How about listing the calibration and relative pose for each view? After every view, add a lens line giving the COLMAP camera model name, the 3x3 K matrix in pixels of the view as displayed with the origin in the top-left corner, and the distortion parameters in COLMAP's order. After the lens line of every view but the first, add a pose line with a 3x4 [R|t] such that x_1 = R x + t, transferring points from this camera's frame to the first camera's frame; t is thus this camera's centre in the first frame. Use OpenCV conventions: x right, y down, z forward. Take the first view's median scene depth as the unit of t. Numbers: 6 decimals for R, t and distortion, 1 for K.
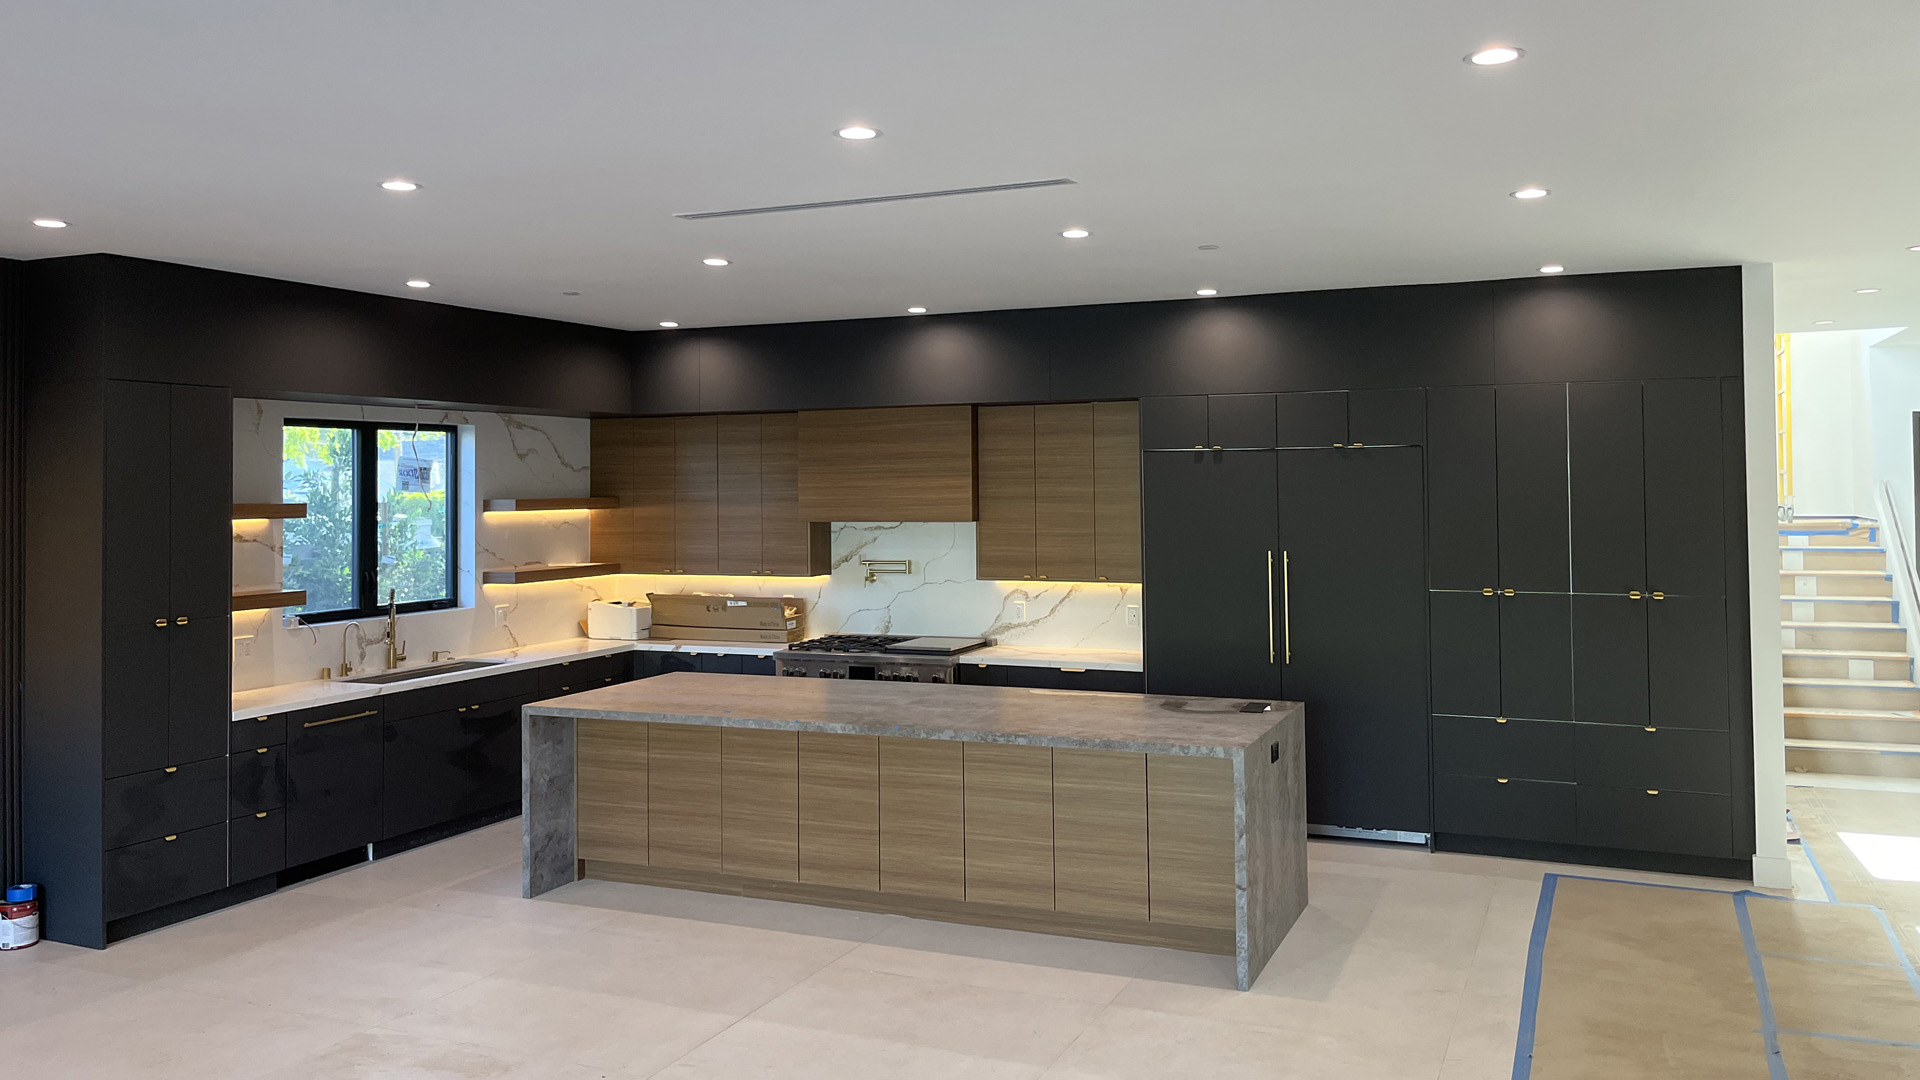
lens RADIAL K [[1471.4, 0, 960.0], [0, 1471.4, 540.0], [0, 0, 1]] dist [-0.000245, 0.000364]
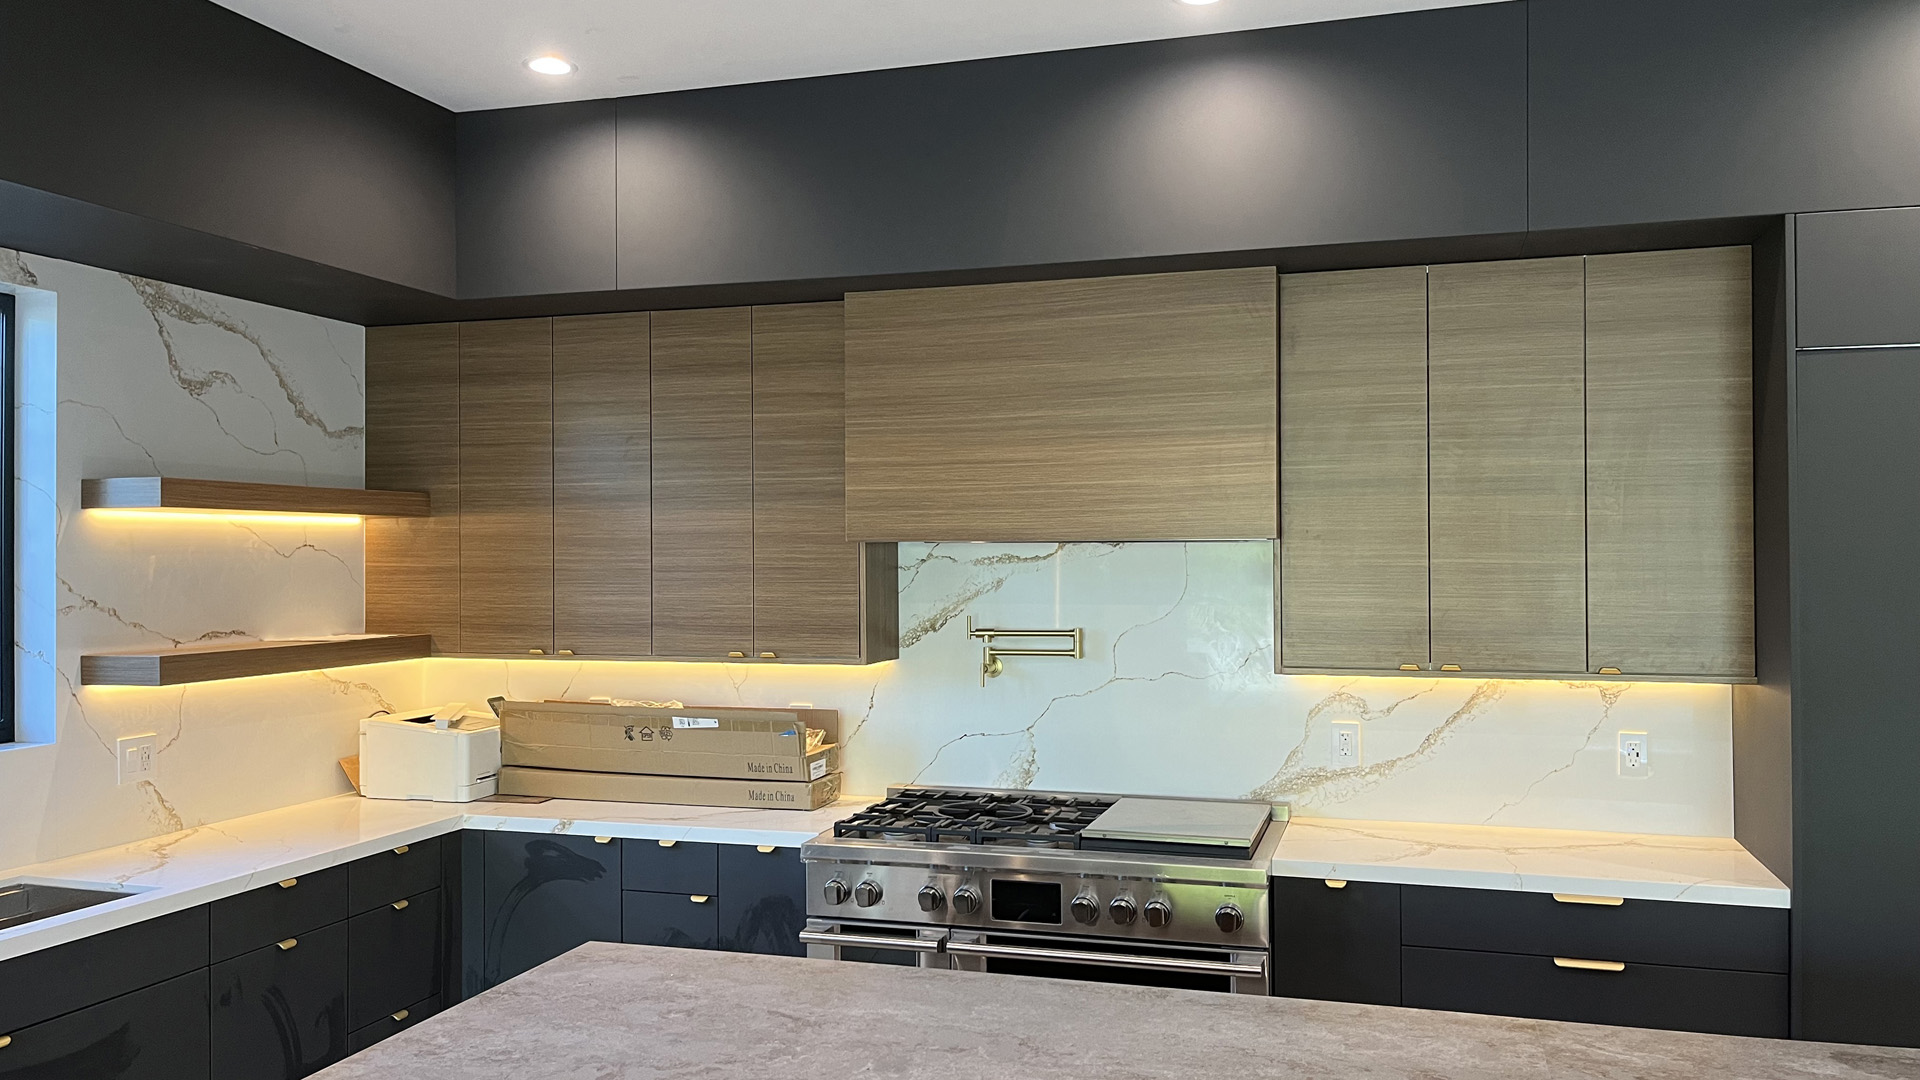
lens RADIAL K [[1485.1, 0, 960.0], [0, 1485.1, 611.1], [0, 0, 1]] dist [0.010333, 0.004482]
pose [[0.994019, 0.002191, 0.109188, -0.121016], [-0.002369, 0.999996, 0.001503, 0.007670], [-0.109184, -0.001752, 0.994020, 0.536253]]
